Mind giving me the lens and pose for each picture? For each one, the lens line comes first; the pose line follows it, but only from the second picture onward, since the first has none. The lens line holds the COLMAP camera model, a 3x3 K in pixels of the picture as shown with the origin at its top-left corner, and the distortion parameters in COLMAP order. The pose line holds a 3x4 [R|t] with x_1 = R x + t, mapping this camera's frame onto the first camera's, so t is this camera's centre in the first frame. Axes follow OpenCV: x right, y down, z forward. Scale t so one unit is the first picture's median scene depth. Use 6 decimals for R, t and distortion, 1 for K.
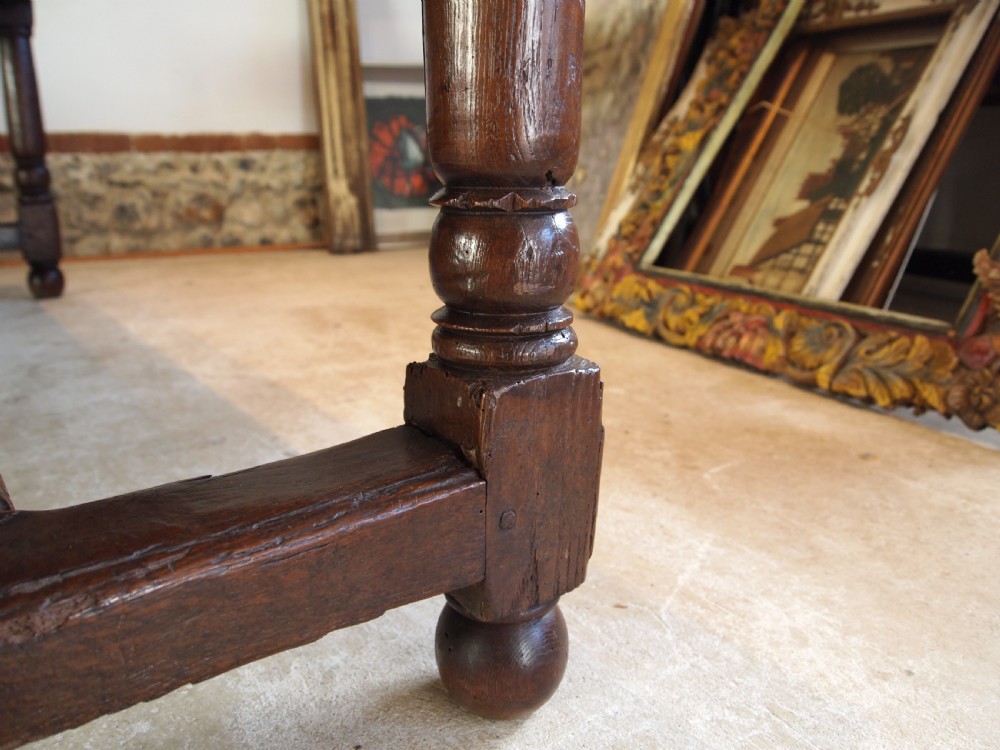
lens RADIAL K [[789.2, 0, 504.3], [0, 789.2, 375.9], [0, 0, 1]] dist [-0.046601, 0.001518]
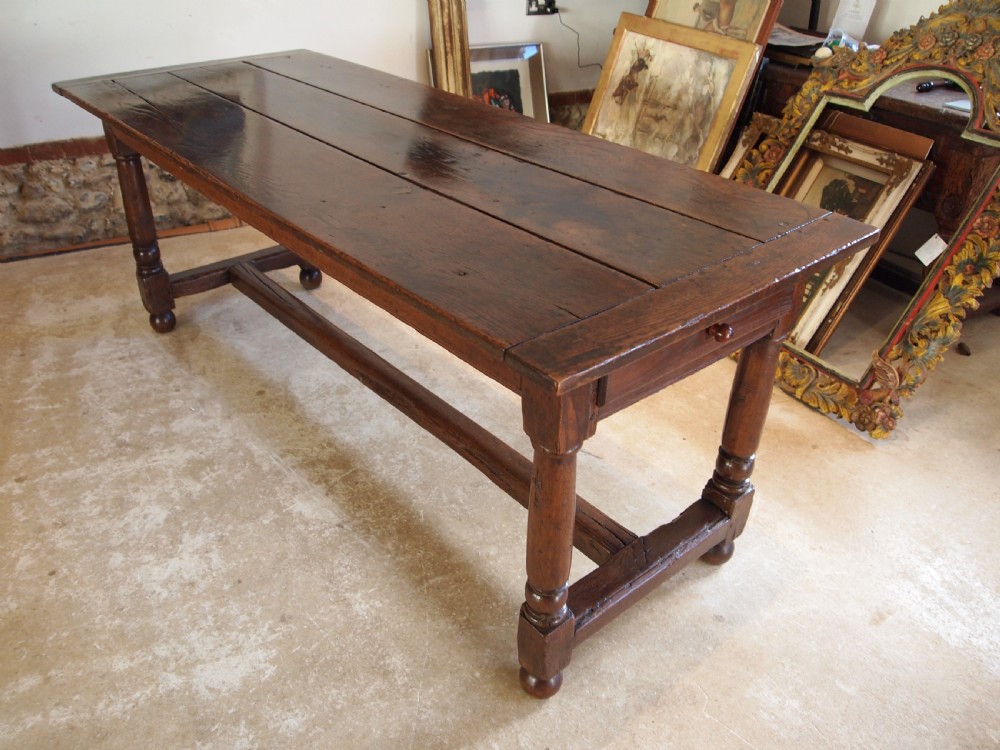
lens RADIAL K [[804.5, 0, 503.6], [0, 804.5, 374.7], [0, 0, 1]] dist [-0.048869, 0.002312]
pose [[0.997203, -0.013018, 0.073593, -0.486007], [-0.008219, 0.959636, 0.281123, -0.569667], [-0.074282, -0.280942, 0.956846, -0.885664]]
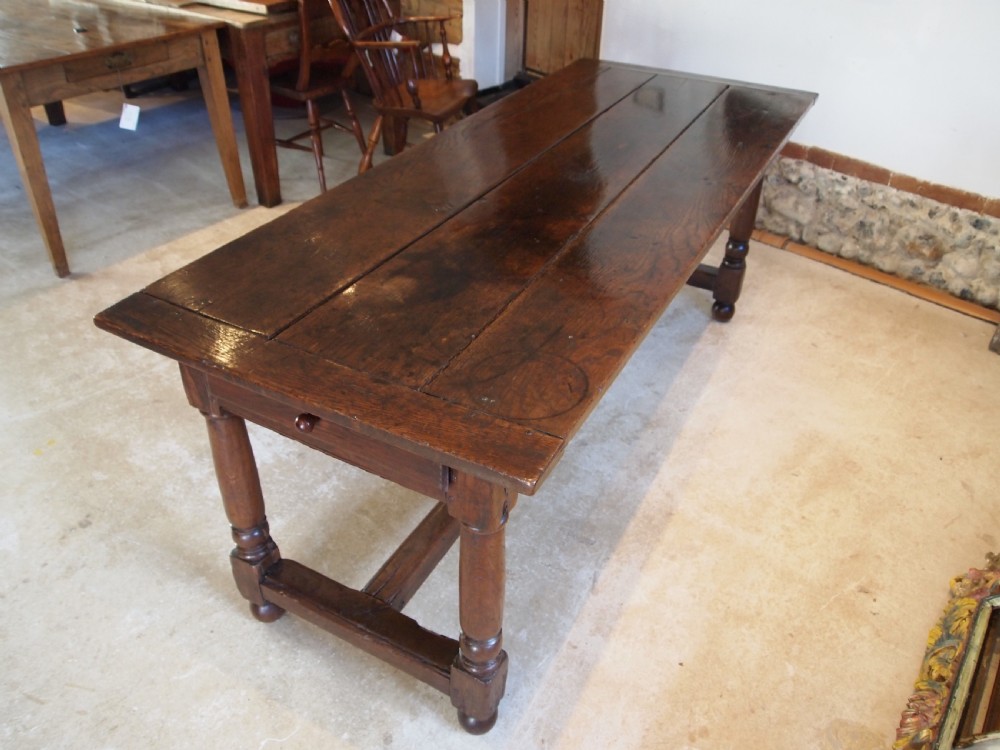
lens RADIAL K [[803.2, 0, 504.6], [0, 803.2, 375.2], [0, 0, 1]] dist [-0.049726, 0.002668]
pose [[0.417452, 0.533677, -0.735474, 0.656523], [-0.270471, 0.845660, 0.460113, -0.909257], [0.867513, 0.006849, 0.497367, -0.210222]]
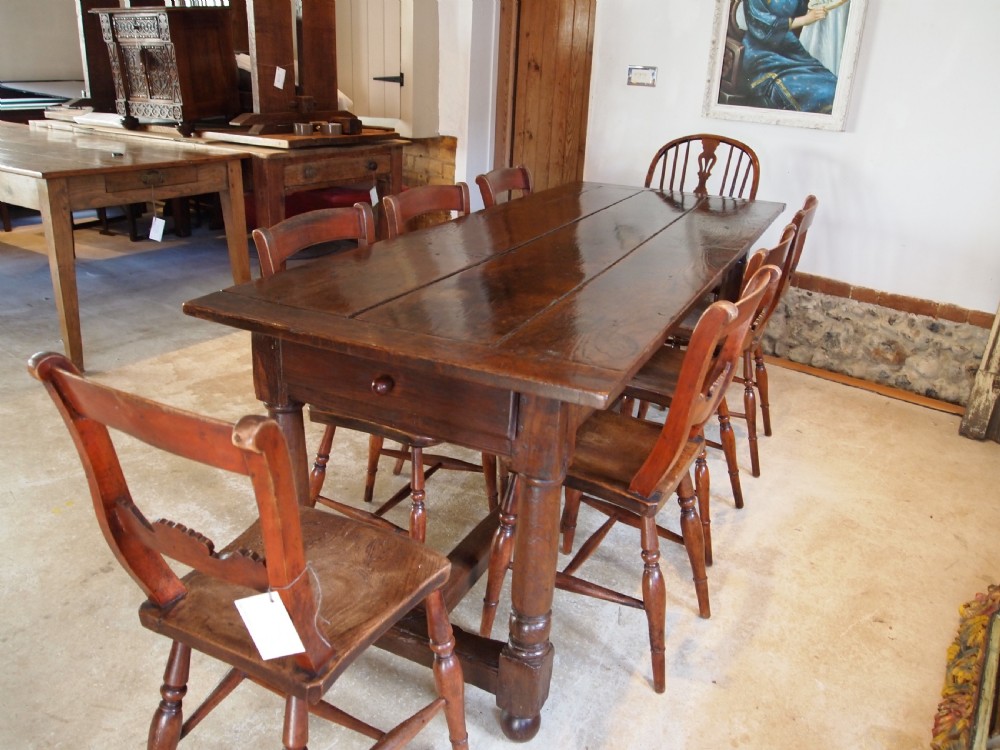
lens RADIAL K [[805.1, 0, 505.2], [0, 805.1, 373.3], [0, 0, 1]] dist [-0.048673, 0.004337]
pose [[0.458834, 0.348663, -0.817255, 0.820145], [-0.287146, 0.928623, 0.234962, -0.660054], [0.840844, 0.126863, 0.526201, -0.365326]]
